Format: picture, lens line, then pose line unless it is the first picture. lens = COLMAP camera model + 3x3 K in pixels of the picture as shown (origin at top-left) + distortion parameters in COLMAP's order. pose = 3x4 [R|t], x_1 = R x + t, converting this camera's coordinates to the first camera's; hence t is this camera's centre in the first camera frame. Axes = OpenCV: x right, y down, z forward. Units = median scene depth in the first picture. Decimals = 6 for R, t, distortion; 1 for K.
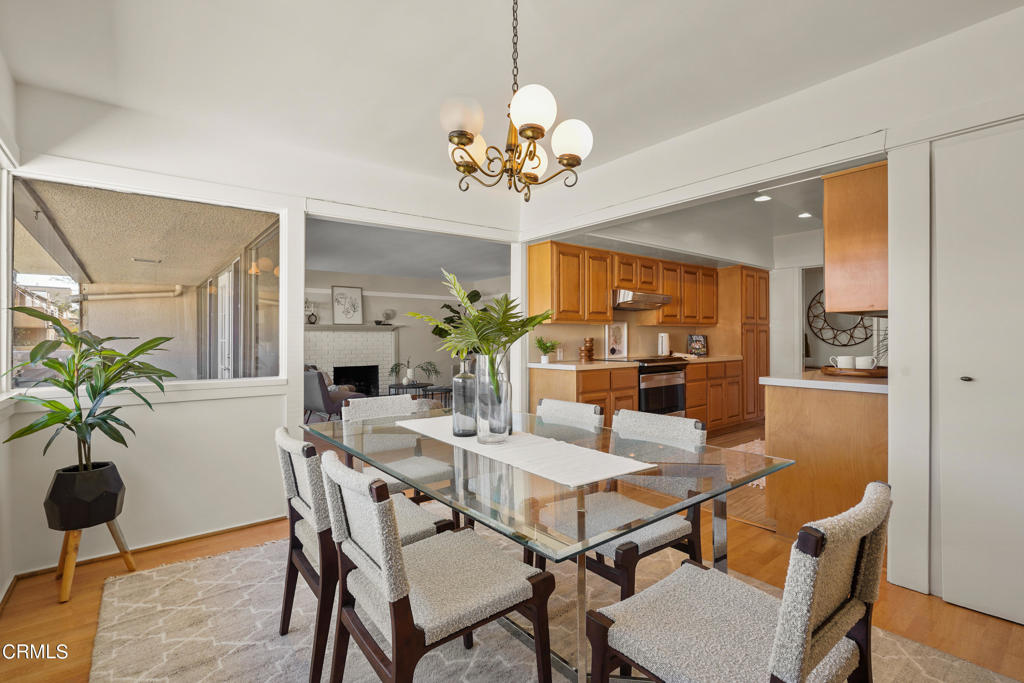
lens RADIAL K [[471.4, 0, 511.1], [0, 471.4, 335.5], [0, 0, 1]] dist [-0.004074, 0.000305]
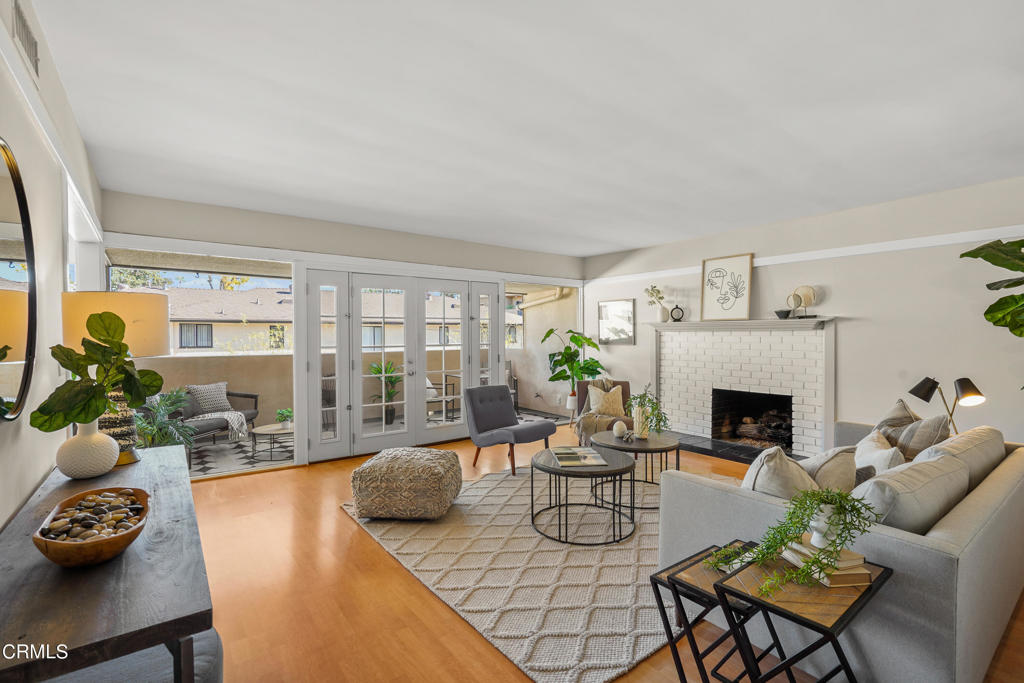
lens RADIAL K [[471.4, 0, 519.5], [0, 471.4, 337.8], [0, 0, 1]] dist [-0.004074, 0.000305]
pose [[-0.027251, 0.012073, -0.999556, 0.258877], [0.007977, 0.999898, 0.011859, -0.010135], [0.999597, -0.007650, -0.027345, 0.761785]]
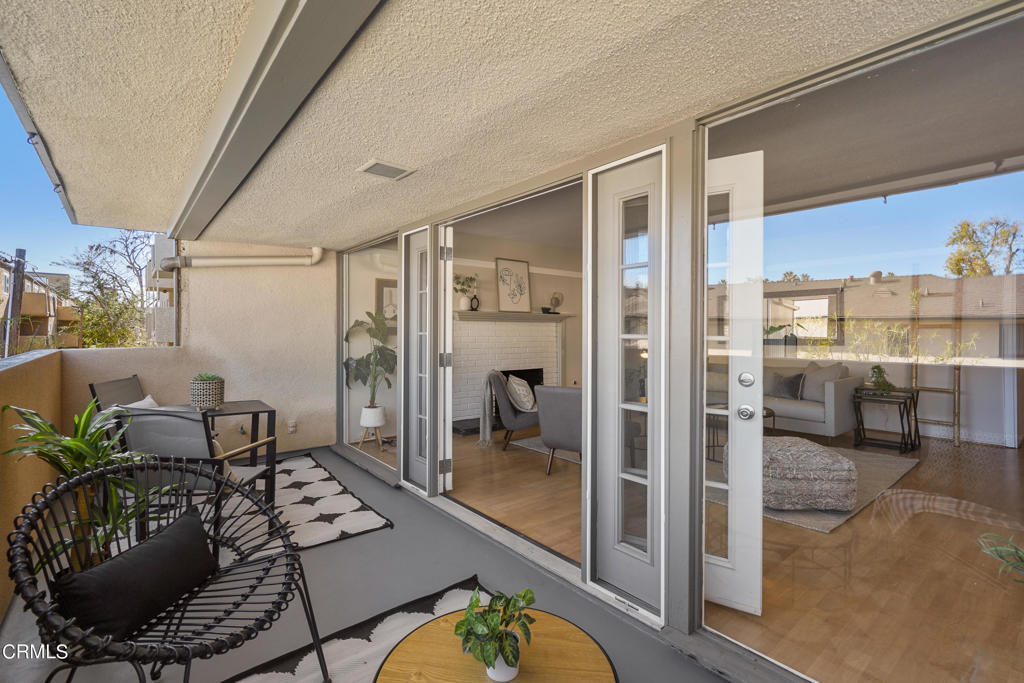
lens RADIAL K [[471.4, 0, 510.3], [0, 471.4, 339.2], [0, 0, 1]] dist [-0.004074, 0.000305]
pose [[0.999919, 0.007499, 0.010296, -0.362061], [-0.007730, 0.999714, 0.022642, 0.001361], [-0.010123, -0.022719, 0.999691, 0.283506]]
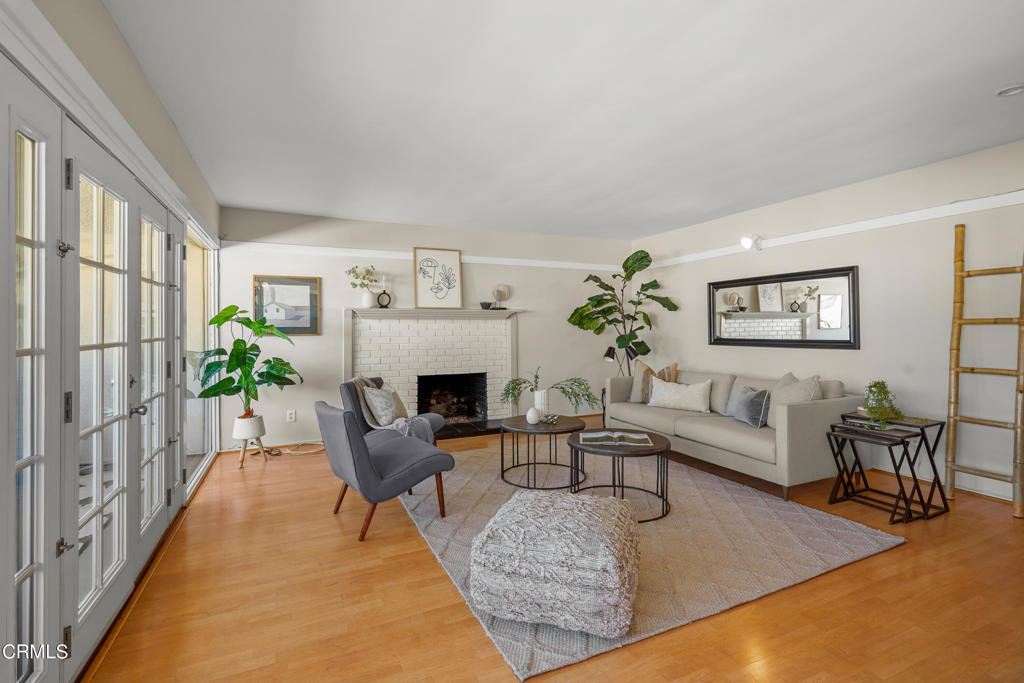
lens RADIAL K [[471.4, 0, 509.4], [0, 471.4, 332.1], [0, 0, 1]] dist [-0.004074, 0.000305]
pose [[0.970514, 0.004525, -0.241001, -0.104133], [0.000451, 0.999788, 0.020587, -0.004876], [0.241043, -0.020088, 0.970306, 0.415053]]
